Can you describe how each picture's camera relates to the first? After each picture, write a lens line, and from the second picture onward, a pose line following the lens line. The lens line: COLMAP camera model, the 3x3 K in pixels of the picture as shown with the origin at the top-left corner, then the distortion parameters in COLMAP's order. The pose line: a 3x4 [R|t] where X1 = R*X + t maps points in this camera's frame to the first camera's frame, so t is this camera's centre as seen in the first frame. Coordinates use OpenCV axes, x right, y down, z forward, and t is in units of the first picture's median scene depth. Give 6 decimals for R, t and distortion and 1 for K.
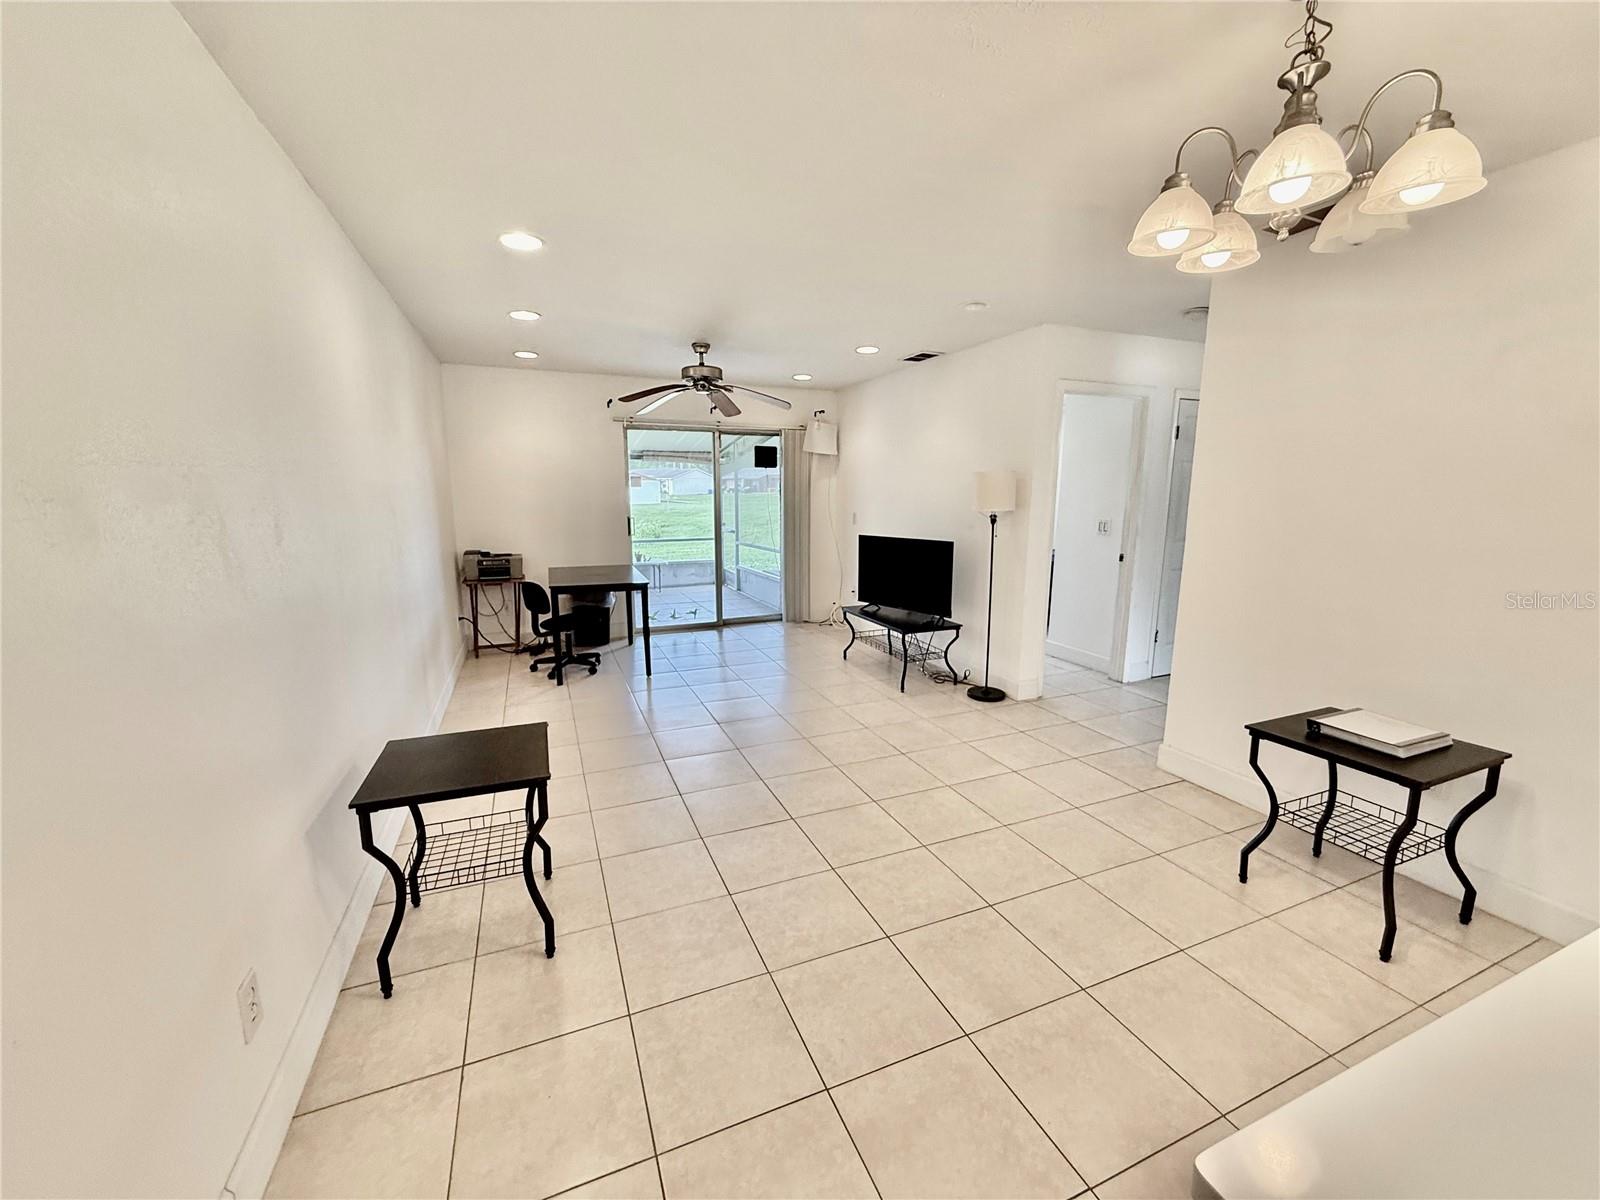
lens RADIAL K [[638.0, 0, 797.3], [0, 638.0, 599.0], [0, 0, 1]] dist [0.000963, 0.000054]
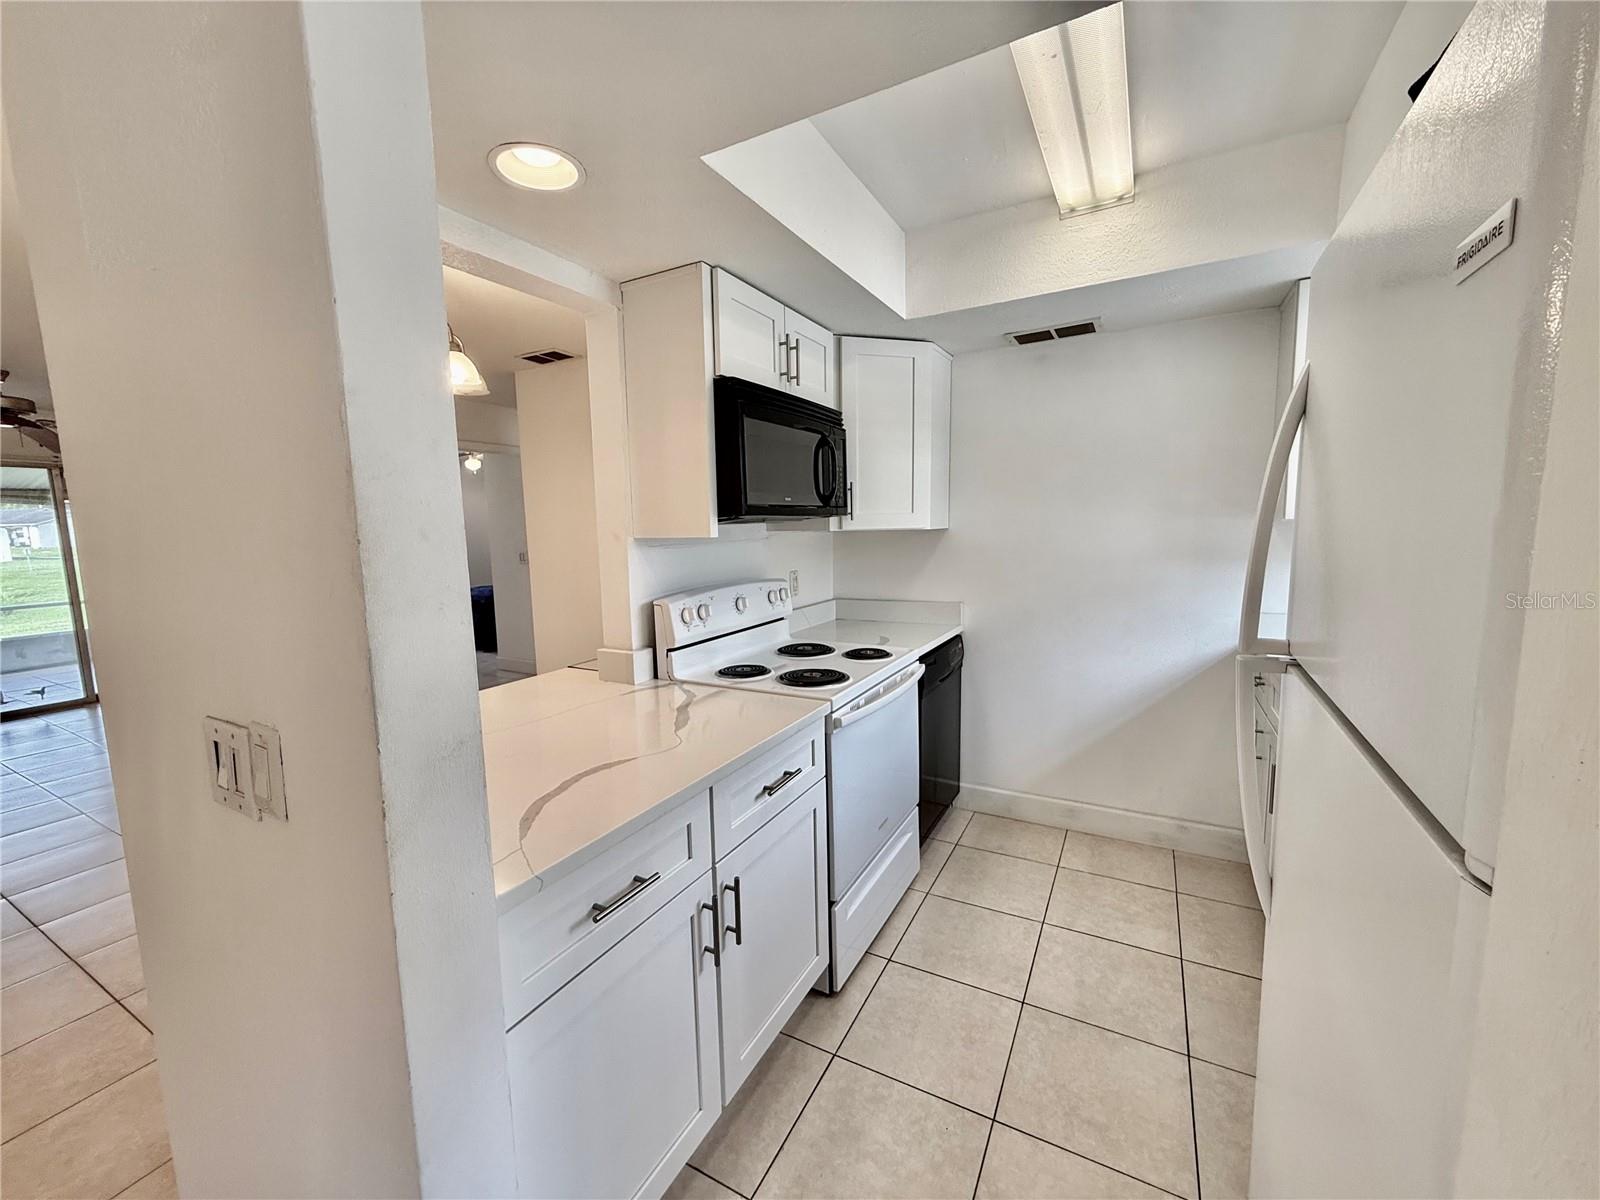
lens RADIAL K [[638.0, 0, 797.3], [0, 638.0, 599.0], [0, 0, 1]] dist [0.000963, 0.000054]
pose [[0.780067, -0.091894, 0.618911, 0.130079], [0.128706, 0.991569, -0.014995, 0.056870], [-0.612315, 0.091355, 0.785318, -0.303285]]
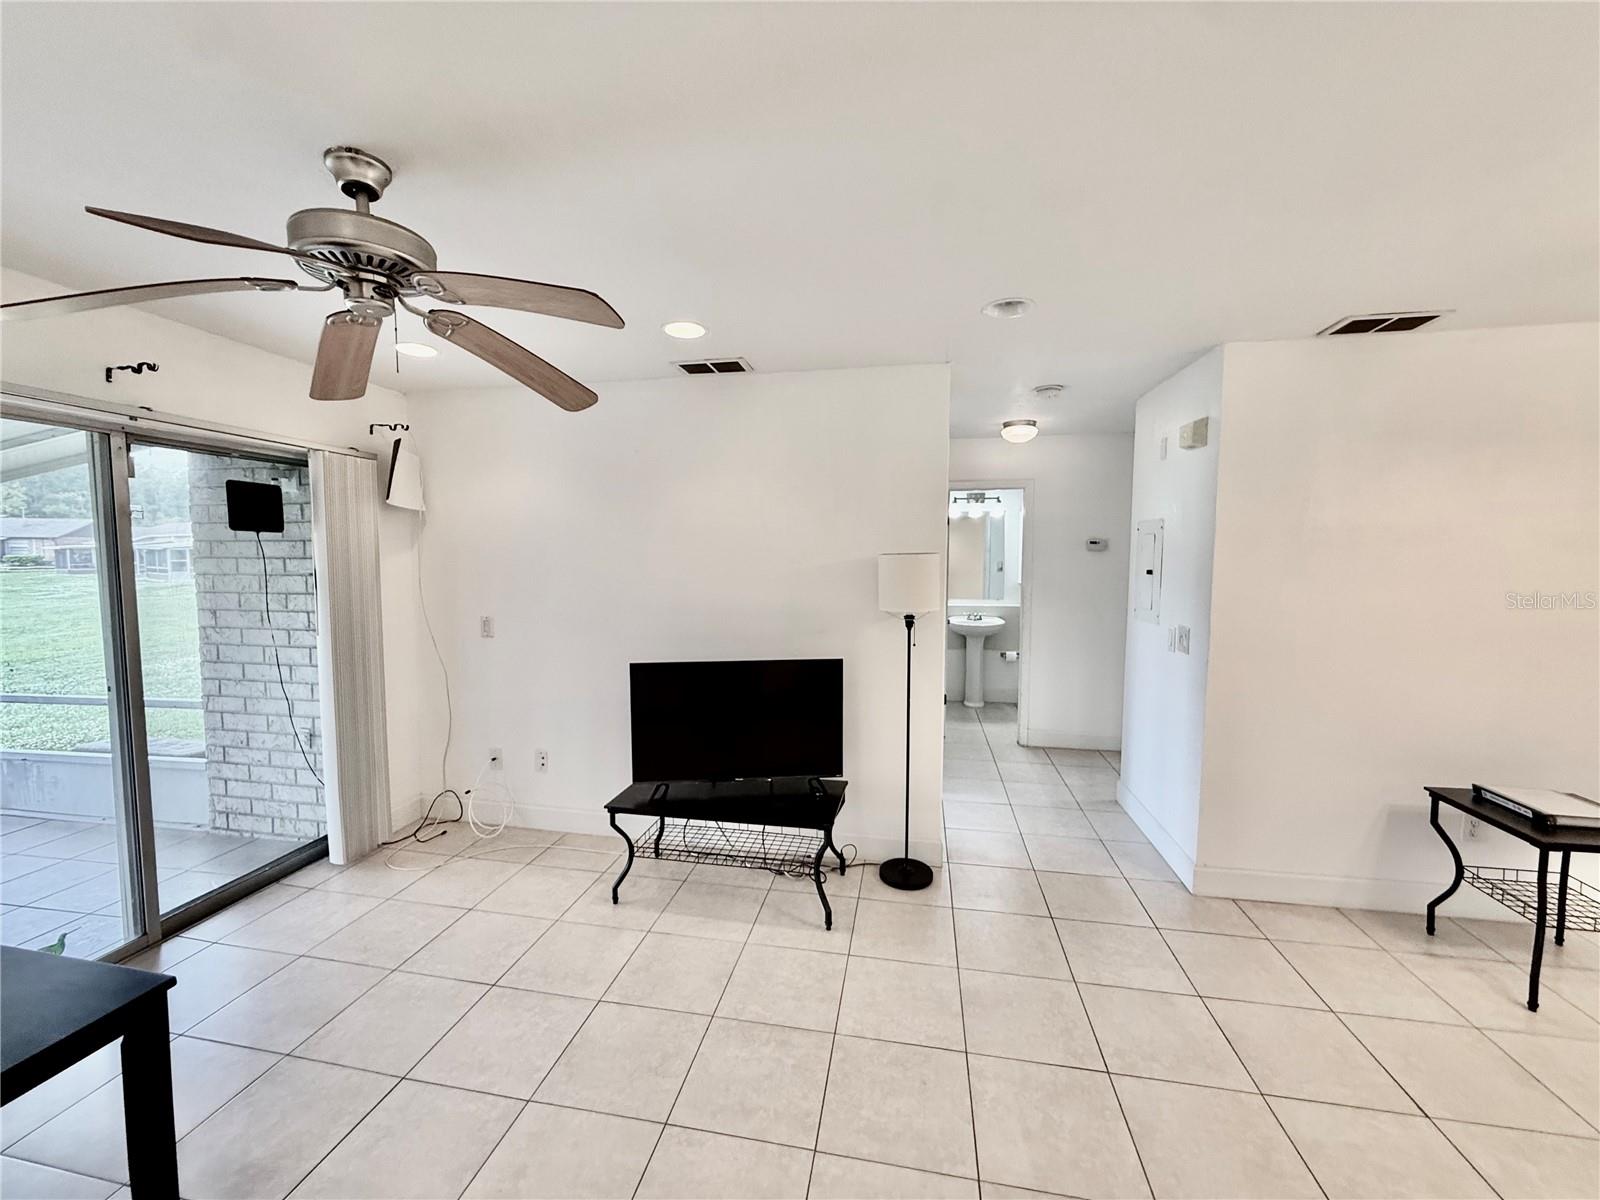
lens RADIAL K [[638.0, 0, 797.3], [0, 638.0, 599.0], [0, 0, 1]] dist [0.000963, 0.000054]
pose [[0.545541, -0.061921, 0.835794, -0.309339], [0.144774, 0.989237, -0.021208, -0.139668], [-0.825485, 0.132571, 0.548634, 0.661210]]
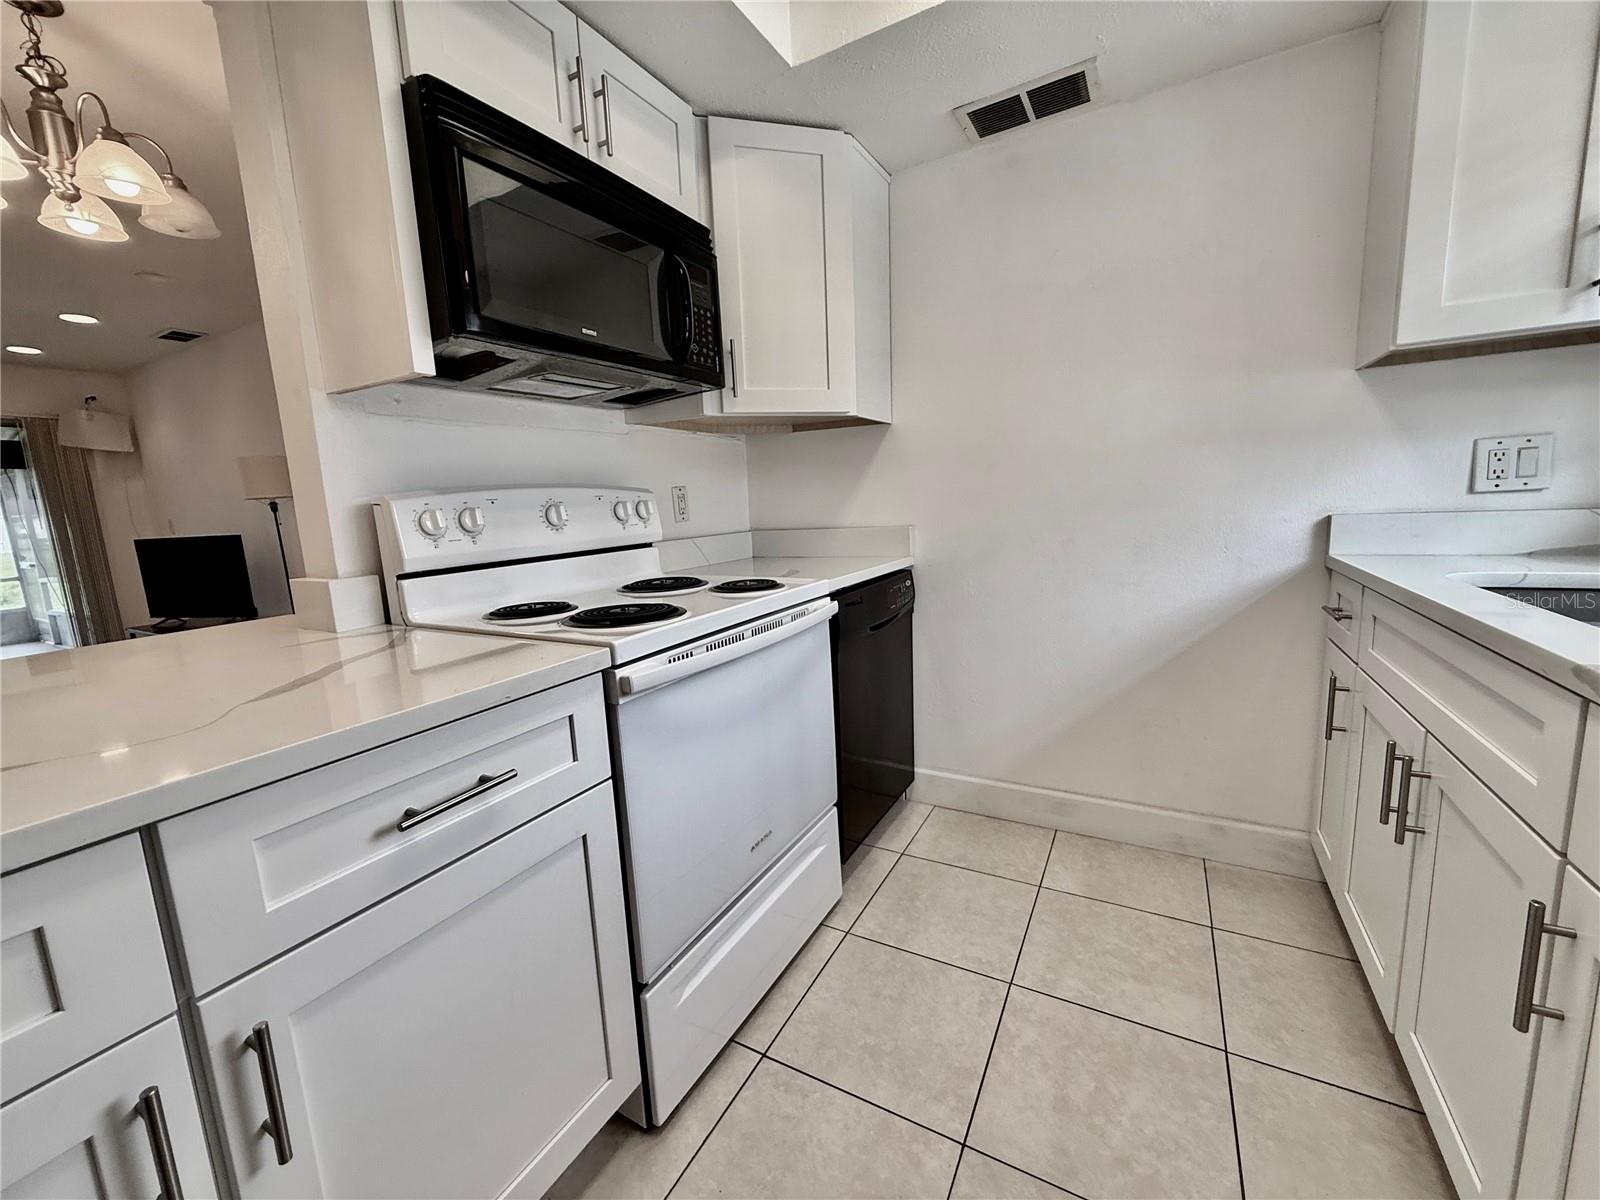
lens RADIAL K [[638.0, 0, 797.3], [0, 638.0, 599.0], [0, 0, 1]] dist [0.000963, 0.000054]
pose [[0.785784, -0.131668, 0.604324, 0.300704], [0.150291, 0.988441, 0.019940, 0.104368], [-0.599964, 0.075156, 0.796489, -0.219836]]
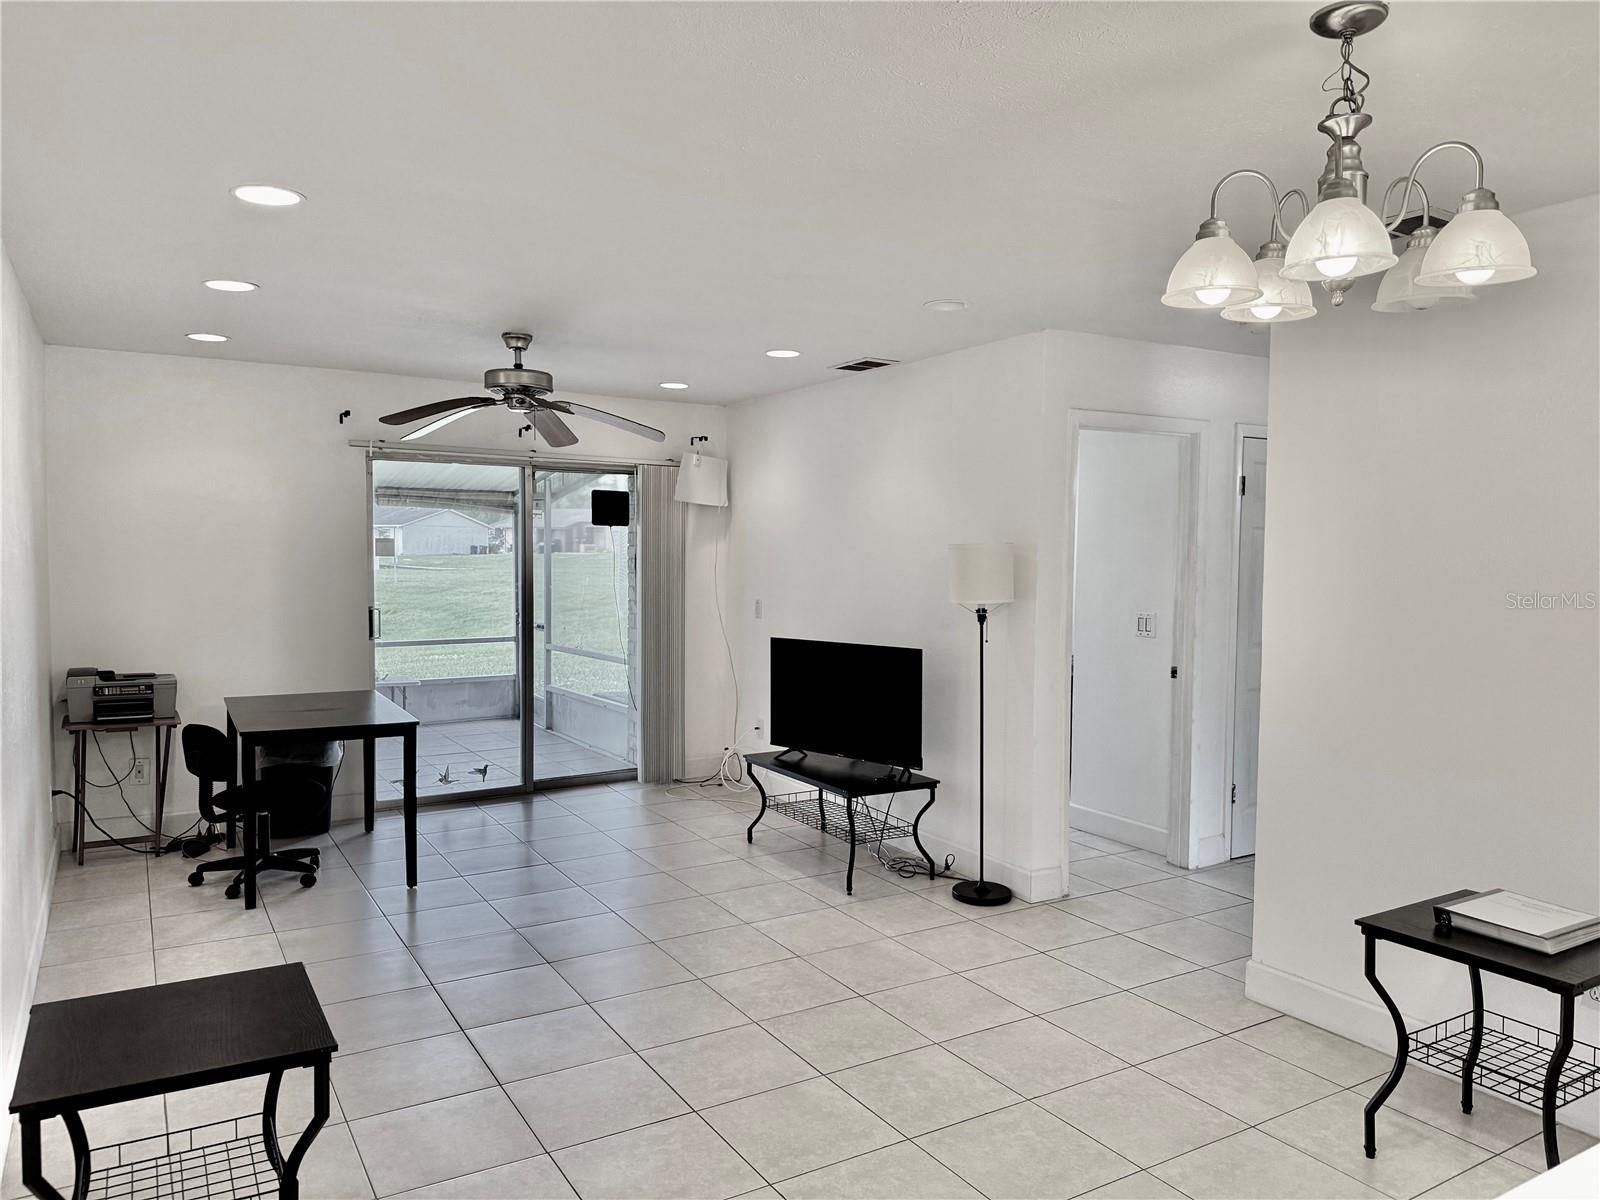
lens RADIAL K [[1118.6, 0, 797.7], [0, 1118.6, 603.4], [0, 0, 1]] dist [0.068985, -0.093309]
pose [[0.989057, -0.000779, 0.147531, -0.042632], [0.018313, 0.992901, -0.117527, -0.006042], [-0.146392, 0.118942, 0.982050, -0.084296]]
